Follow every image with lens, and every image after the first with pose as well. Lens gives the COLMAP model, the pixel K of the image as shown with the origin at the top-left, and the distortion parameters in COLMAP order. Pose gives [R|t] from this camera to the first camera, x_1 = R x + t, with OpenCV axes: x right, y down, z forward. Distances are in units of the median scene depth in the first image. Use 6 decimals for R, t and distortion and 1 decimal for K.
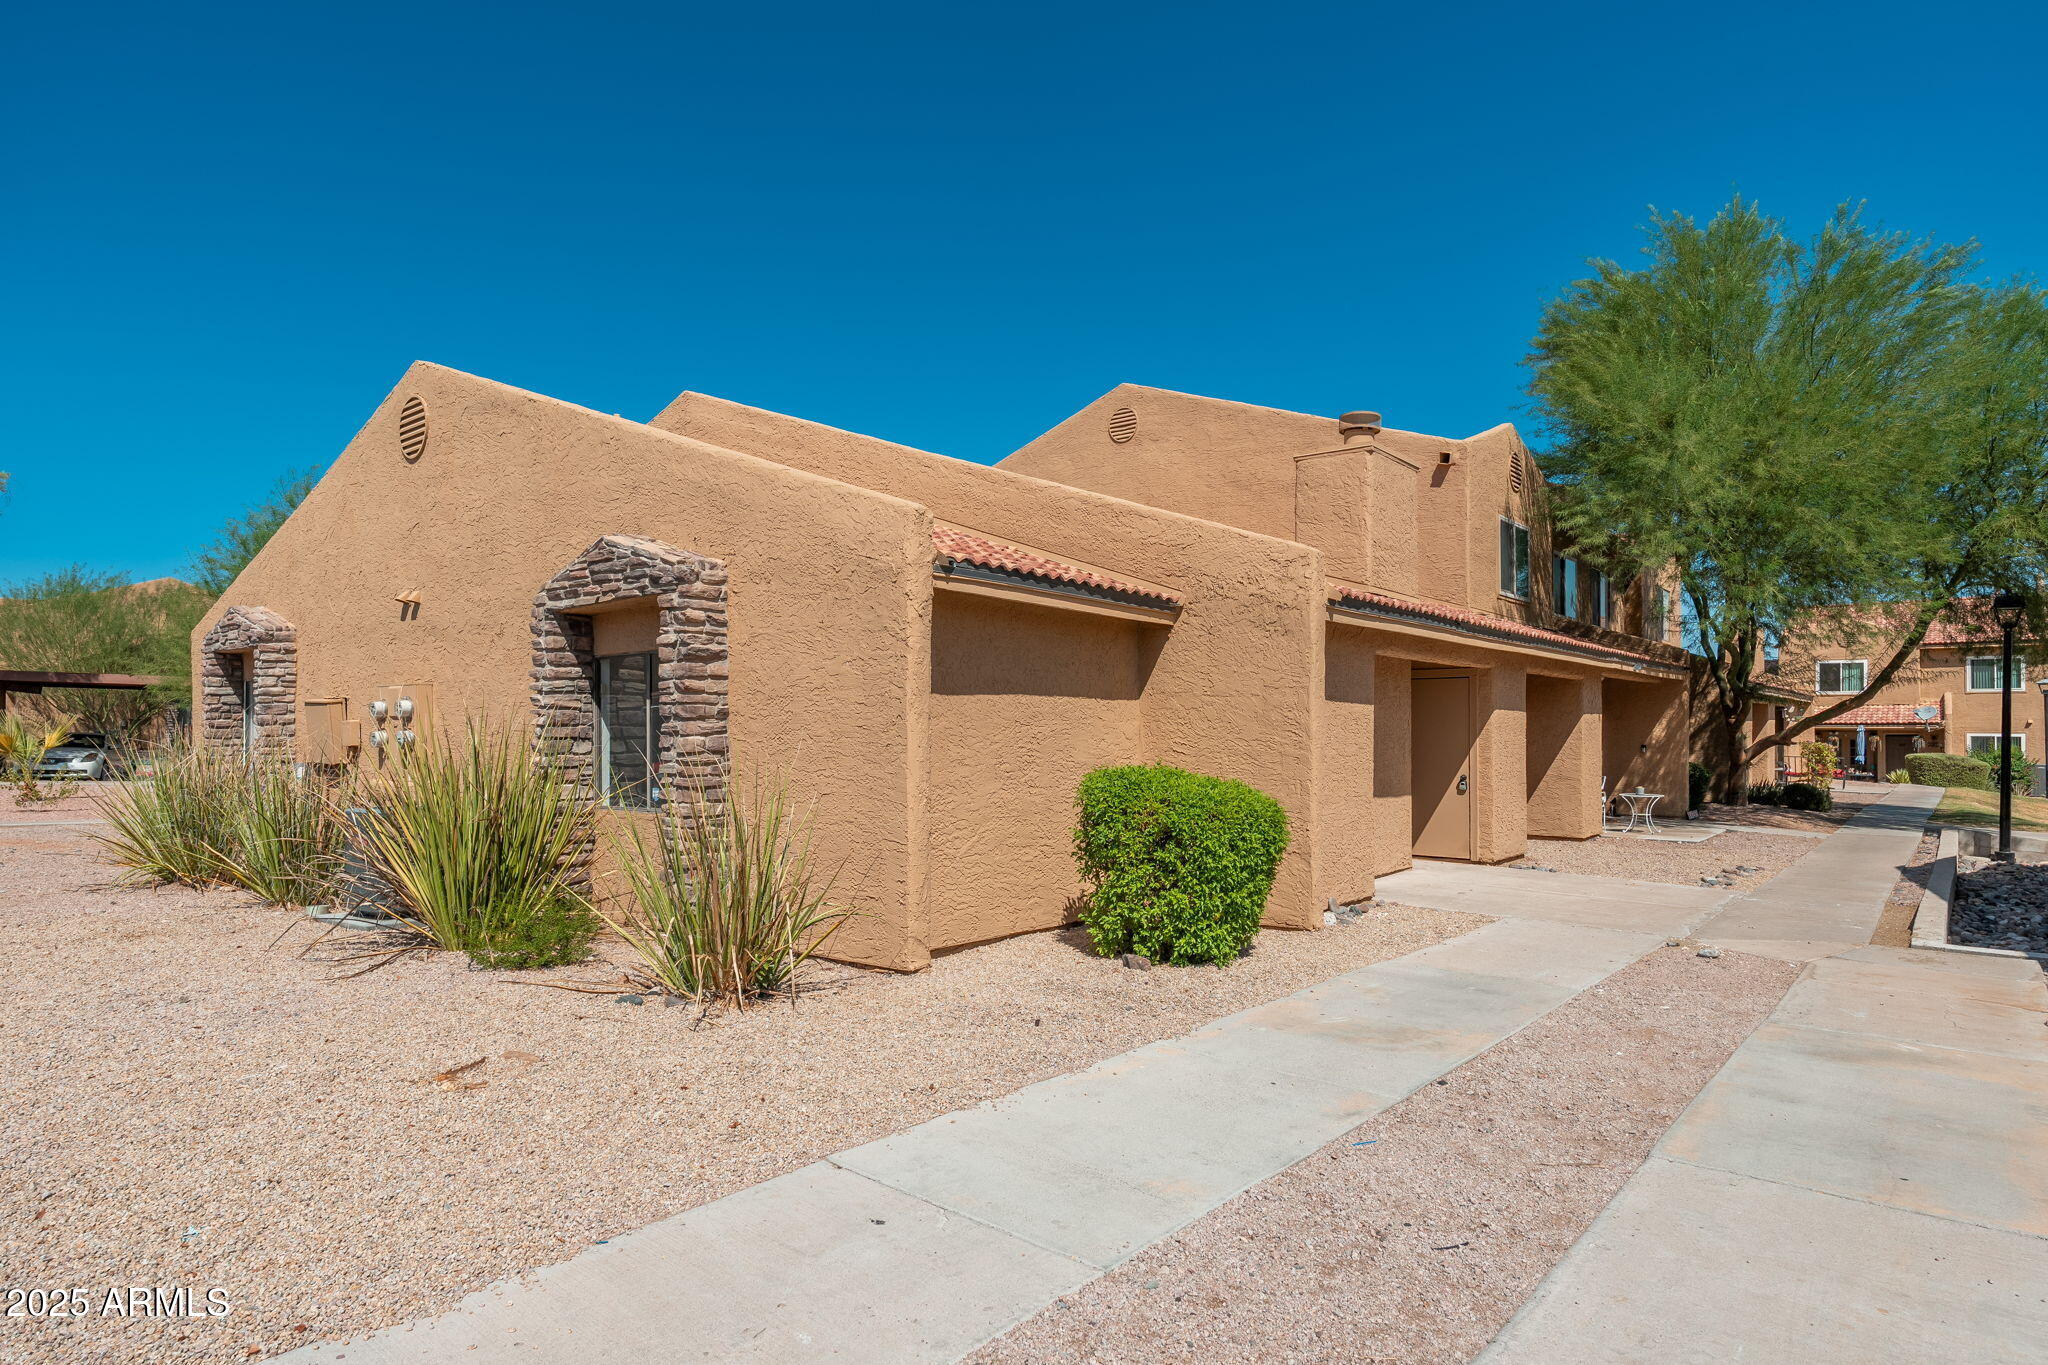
lens RADIAL K [[974.2, 0, 1024.5], [0, 974.2, 685.0], [0, 0, 1]] dist [-0.002692, -0.000995]
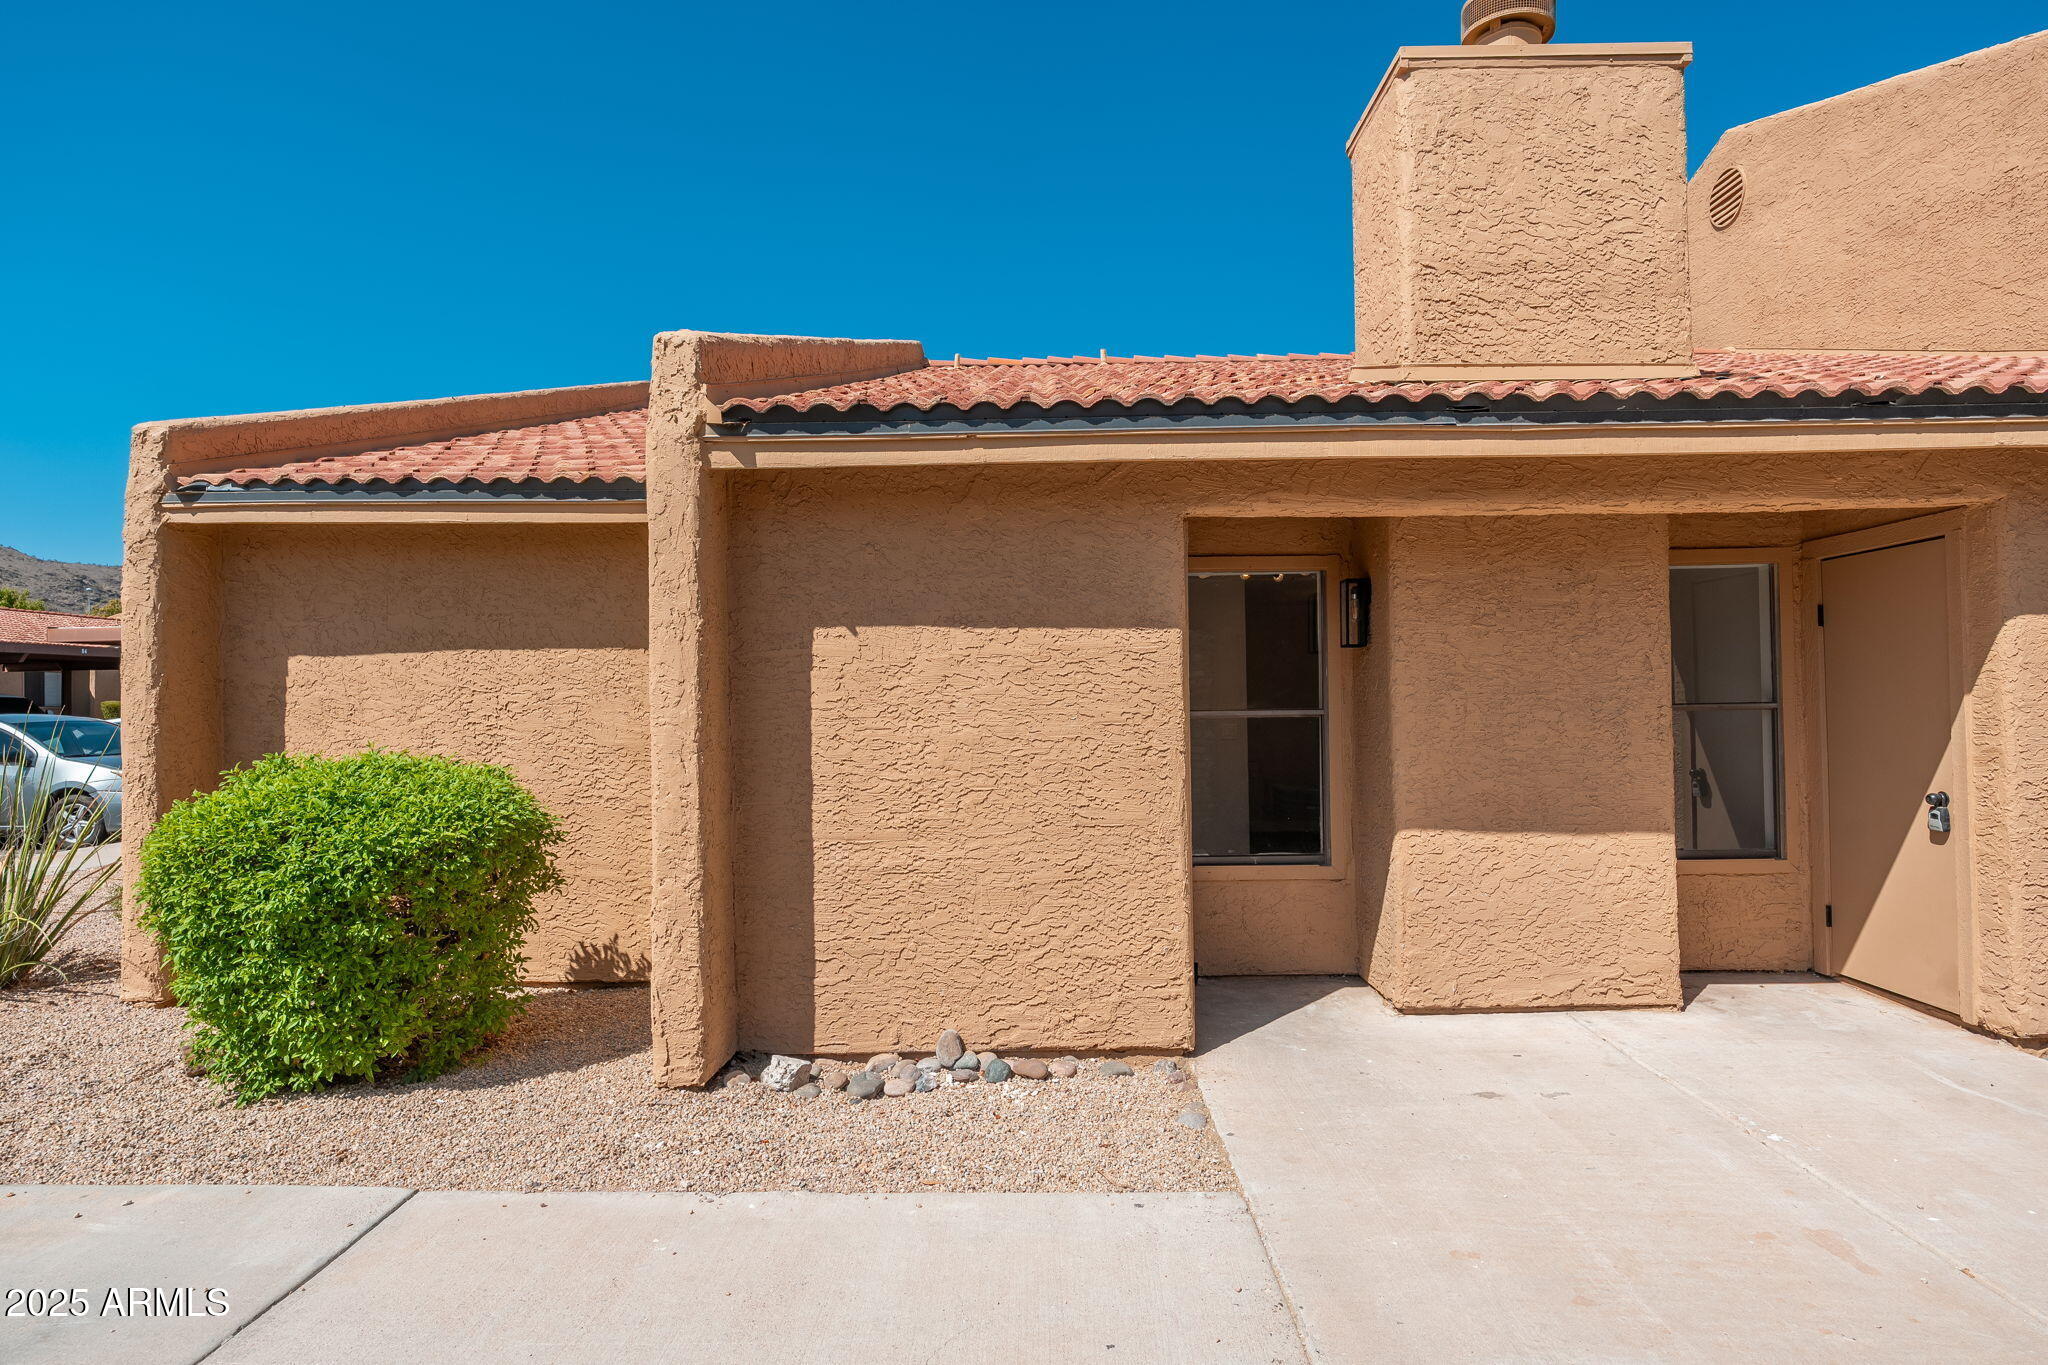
lens RADIAL K [[974.2, 0, 1024.5], [0, 974.2, 685.0], [0, 0, 1]] dist [-0.002692, -0.000995]
pose [[0.691994, -0.023193, -0.721531, 0.616401], [0.048726, 0.998705, 0.014629, 0.034435], [0.720257, -0.045280, 0.692228, 0.615287]]
